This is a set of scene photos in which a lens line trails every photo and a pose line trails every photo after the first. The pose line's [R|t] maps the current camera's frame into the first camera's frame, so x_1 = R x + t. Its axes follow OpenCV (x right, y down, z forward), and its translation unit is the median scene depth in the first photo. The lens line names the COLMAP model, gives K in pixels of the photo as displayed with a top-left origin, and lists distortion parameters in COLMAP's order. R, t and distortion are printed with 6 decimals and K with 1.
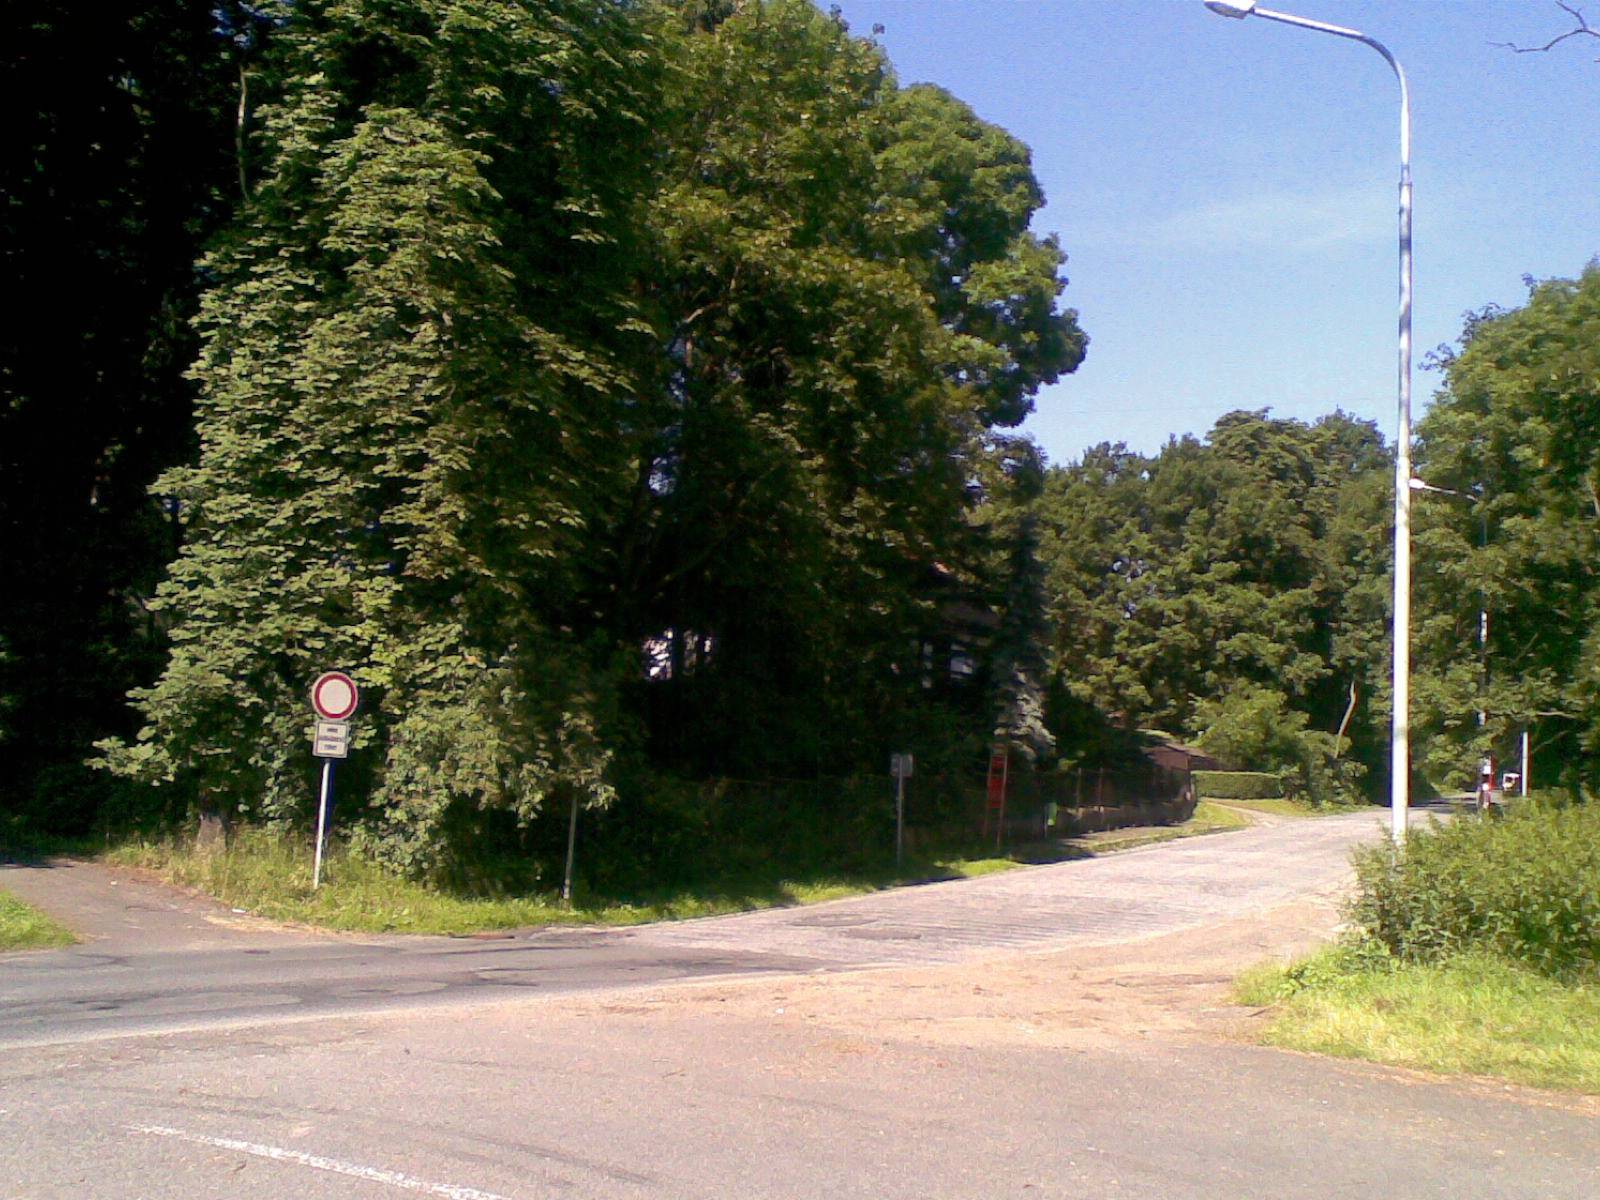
lens RADIAL K [[1645.7, 0, 801.2], [0, 1645.7, 603.7], [0, 0, 1]] dist [-0.046580, 0.000000]
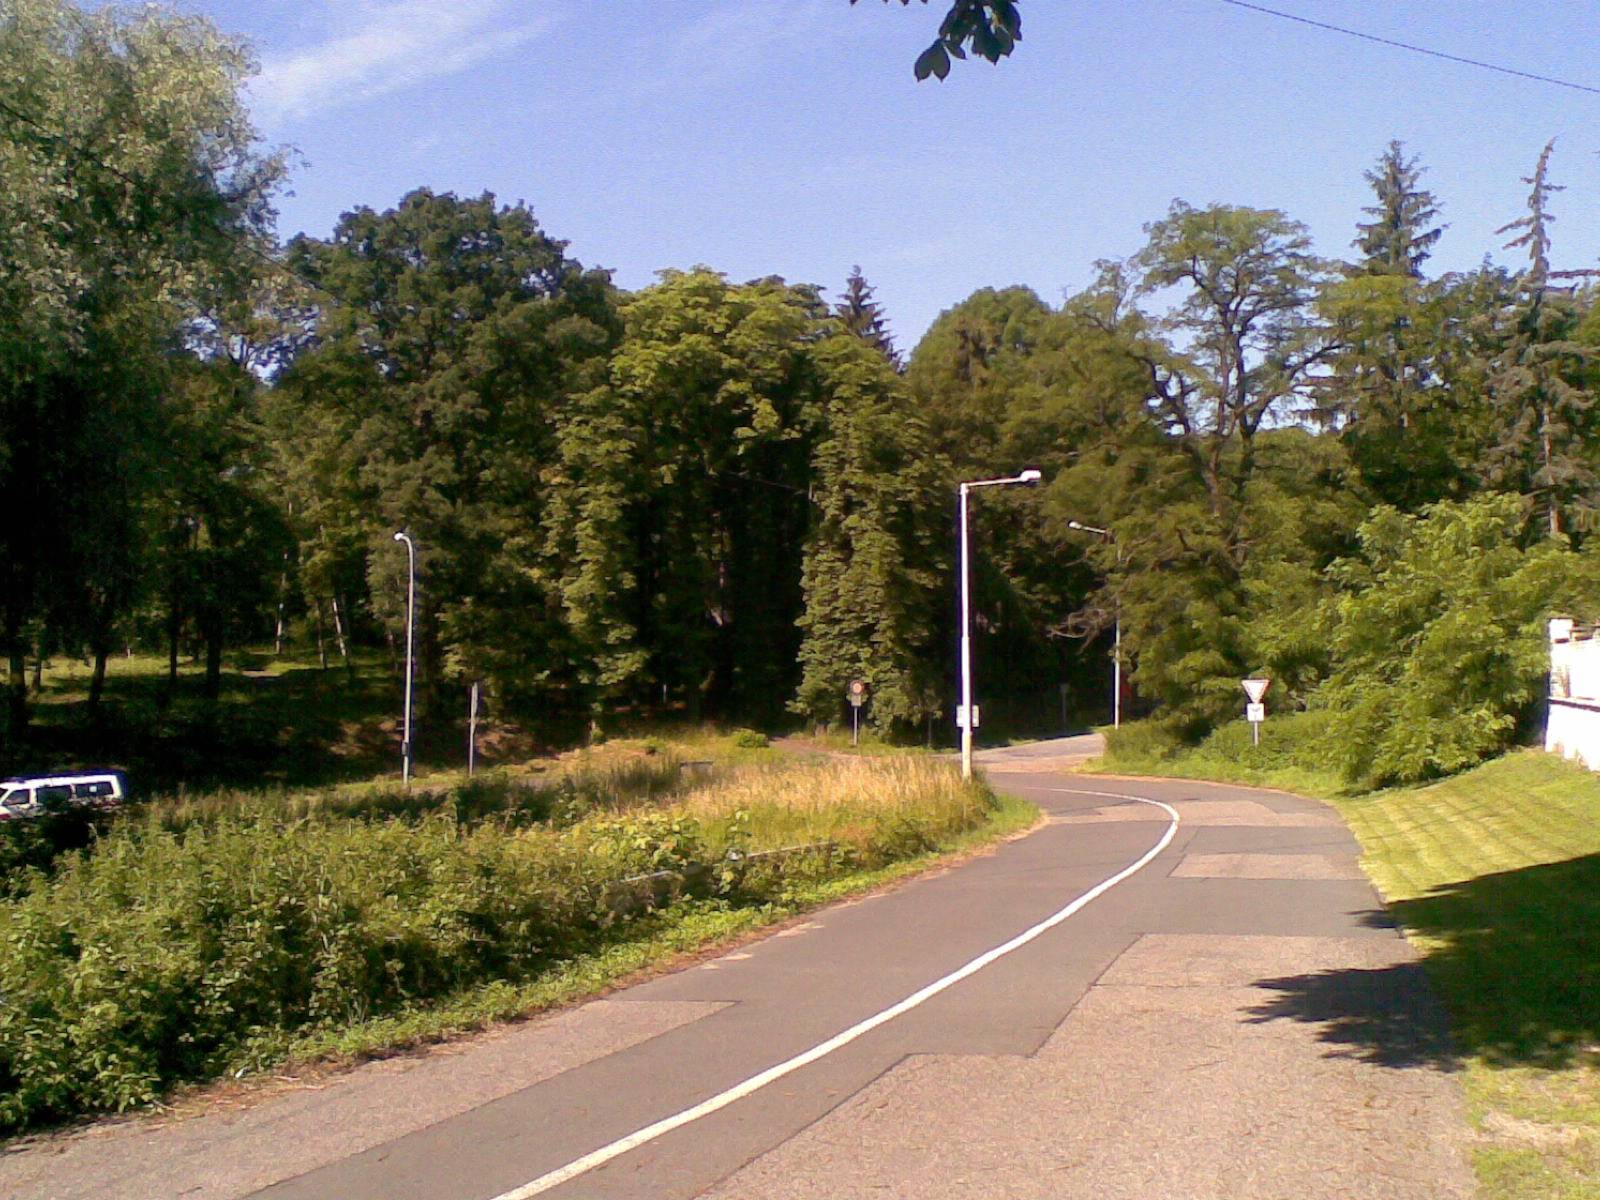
lens RADIAL K [[1645.7, 0, 801.5], [0, 1645.7, 599.2], [0, 0, 1]] dist [-0.046580, 0.000000]
pose [[0.974534, -0.039800, -0.220680, 0.338833], [0.058969, 0.994971, 0.080967, -0.385518], [0.216348, -0.091919, 0.971980, -2.179953]]
